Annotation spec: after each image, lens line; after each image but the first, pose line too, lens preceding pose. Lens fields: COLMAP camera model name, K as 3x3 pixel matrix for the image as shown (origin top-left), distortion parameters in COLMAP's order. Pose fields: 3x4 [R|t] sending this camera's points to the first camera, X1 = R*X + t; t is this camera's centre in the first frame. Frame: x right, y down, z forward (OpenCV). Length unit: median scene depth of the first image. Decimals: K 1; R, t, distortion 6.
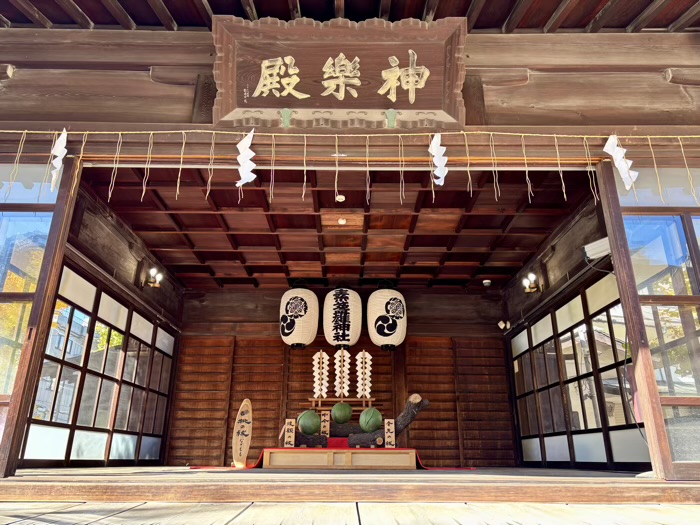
lens RADIAL K [[521.7, 0, 348.8], [0, 521.7, 266.0], [0, 0, 1]] dist [0.123326, -0.219429]
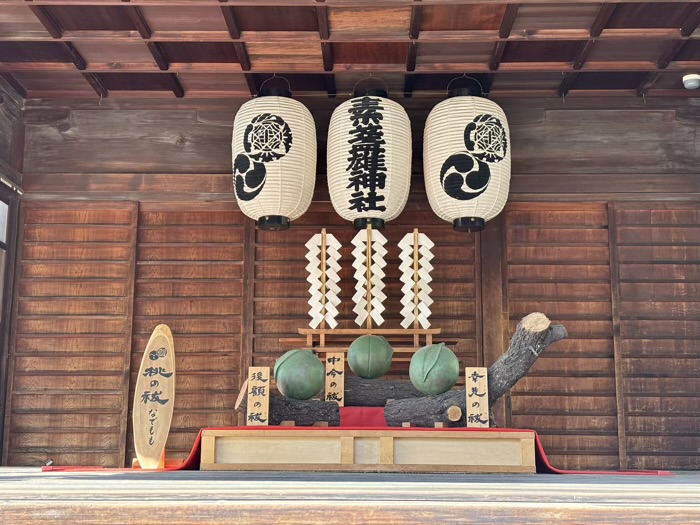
lens RADIAL K [[1035.1, 0, 350.0], [0, 1035.1, 262.5], [0, 0, 1]] dist [0.193873, -0.125333]
pose [[0.999641, -0.003696, -0.026526, -0.005271], [0.008053, 0.986083, 0.166061, 0.036773], [0.025543, -0.166215, 0.985759, 0.091901]]
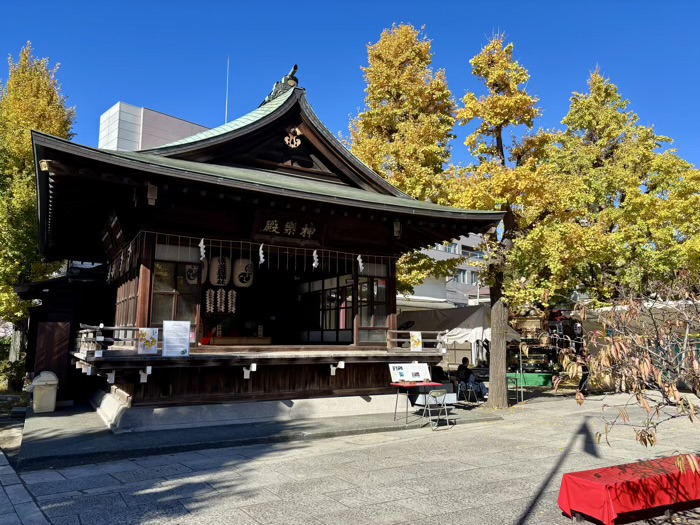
lens RADIAL K [[521.7, 0, 348.8], [0, 521.7, 266.0], [0, 0, 1]] dist [0.123326, -0.219429]
pose [[0.870276, 0.068709, 0.487748, -0.546445], [-0.169344, 0.971598, 0.165287, -0.318092], [-0.462539, -0.226443, 0.857194, -0.855107]]
